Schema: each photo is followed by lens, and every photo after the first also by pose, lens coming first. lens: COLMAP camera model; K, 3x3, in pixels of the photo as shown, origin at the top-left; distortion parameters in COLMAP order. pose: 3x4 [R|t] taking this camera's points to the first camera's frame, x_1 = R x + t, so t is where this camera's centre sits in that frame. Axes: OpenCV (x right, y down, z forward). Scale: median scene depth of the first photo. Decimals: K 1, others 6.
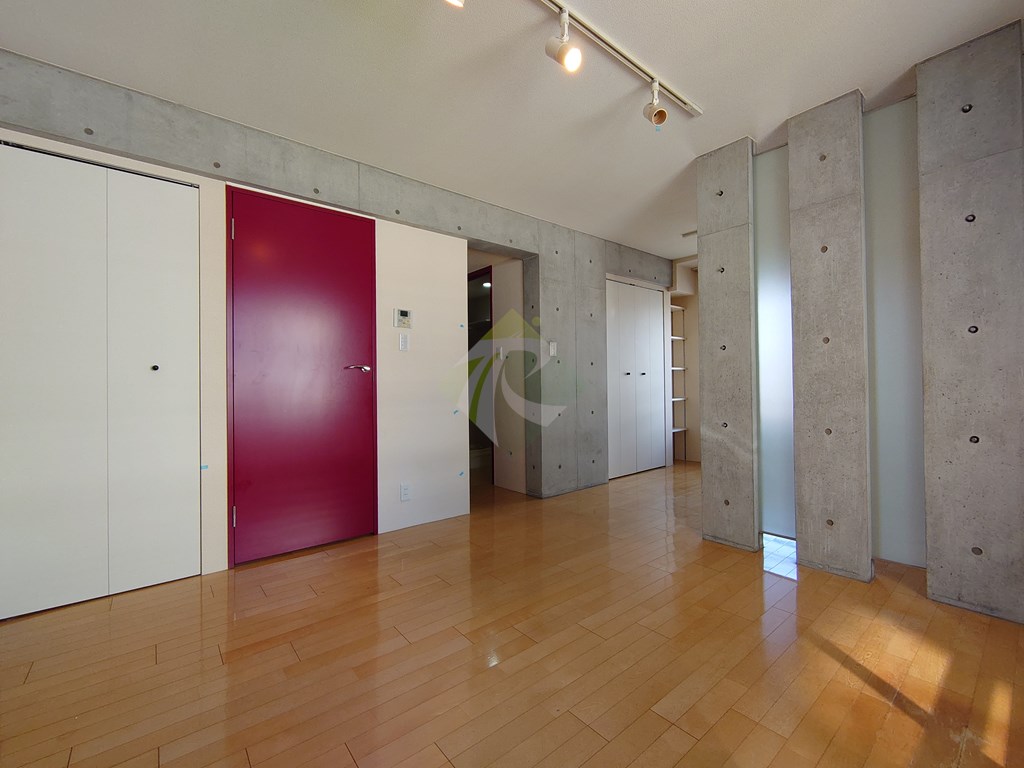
lens RADIAL K [[439.6, 0, 518.3], [0, 439.6, 383.8], [0, 0, 1]] dist [-0.003465, -0.000359]
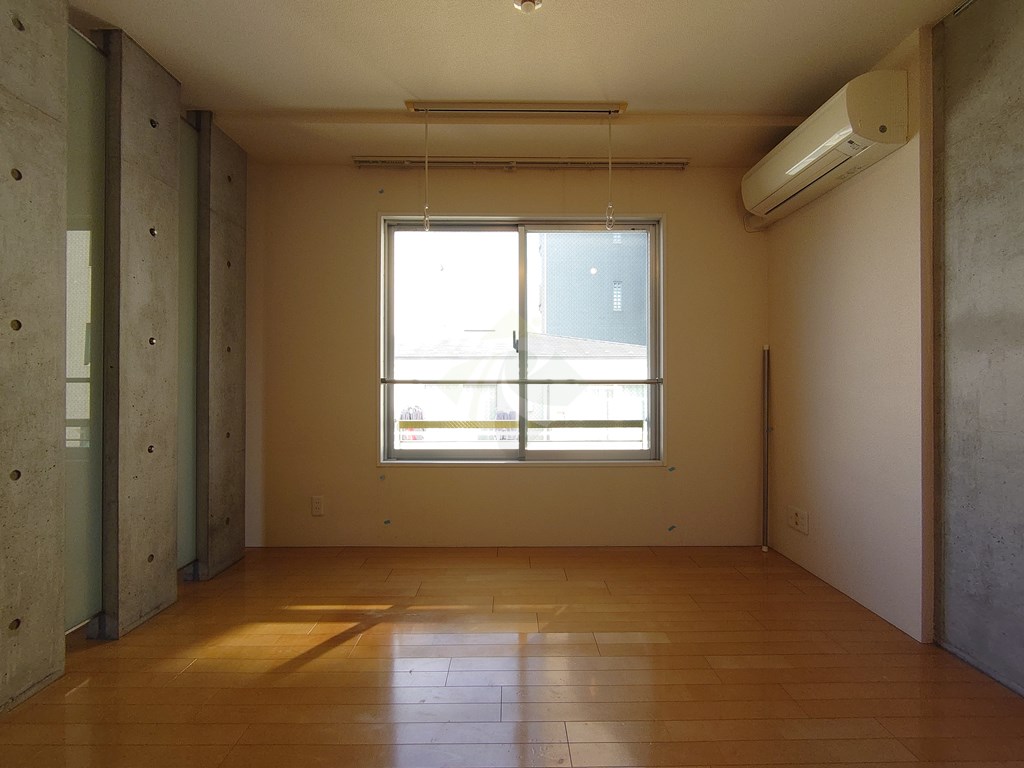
lens RADIAL K [[439.6, 0, 518.3], [0, 439.6, 383.8], [0, 0, 1]] dist [-0.003465, -0.000359]
pose [[-0.777195, 0.012219, 0.629141, -0.265800], [0.005923, 0.999909, -0.012103, -0.007548], [-0.629232, -0.005680, -0.777197, 1.258760]]
